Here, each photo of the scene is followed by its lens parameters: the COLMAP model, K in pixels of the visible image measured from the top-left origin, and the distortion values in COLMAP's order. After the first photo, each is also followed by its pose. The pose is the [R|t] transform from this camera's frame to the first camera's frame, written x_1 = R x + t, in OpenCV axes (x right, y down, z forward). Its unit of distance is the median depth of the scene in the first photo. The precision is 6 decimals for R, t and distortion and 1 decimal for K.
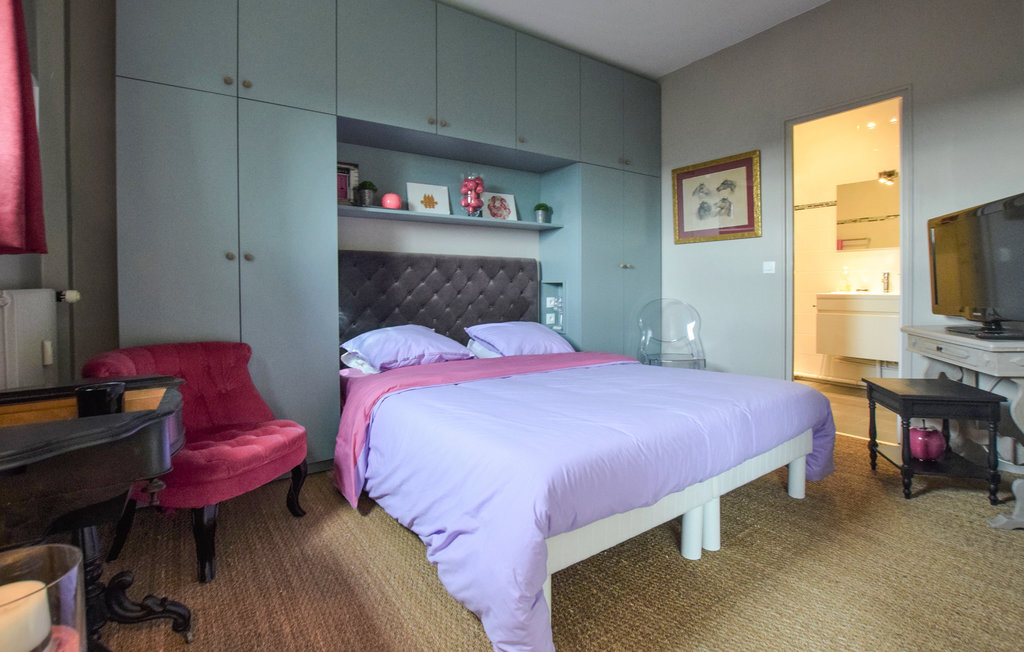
lens RADIAL K [[487.3, 0, 521.9], [0, 487.3, 293.2], [0, 0, 1]] dist [-0.044302, 0.000345]
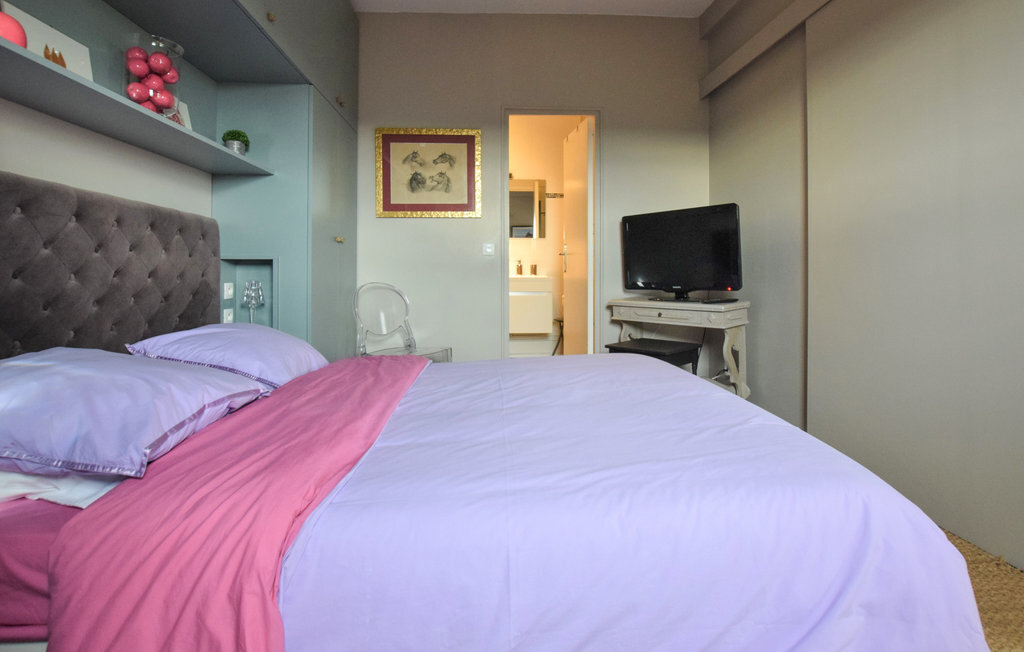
lens RADIAL K [[487.3, 0, 521.9], [0, 487.3, 293.2], [0, 0, 1]] dist [-0.044302, 0.000345]
pose [[0.537655, -0.030416, 0.842616, -0.284807], [0.011061, 0.999518, 0.029021, 0.008705], [-0.843092, -0.006283, 0.537732, 0.366684]]
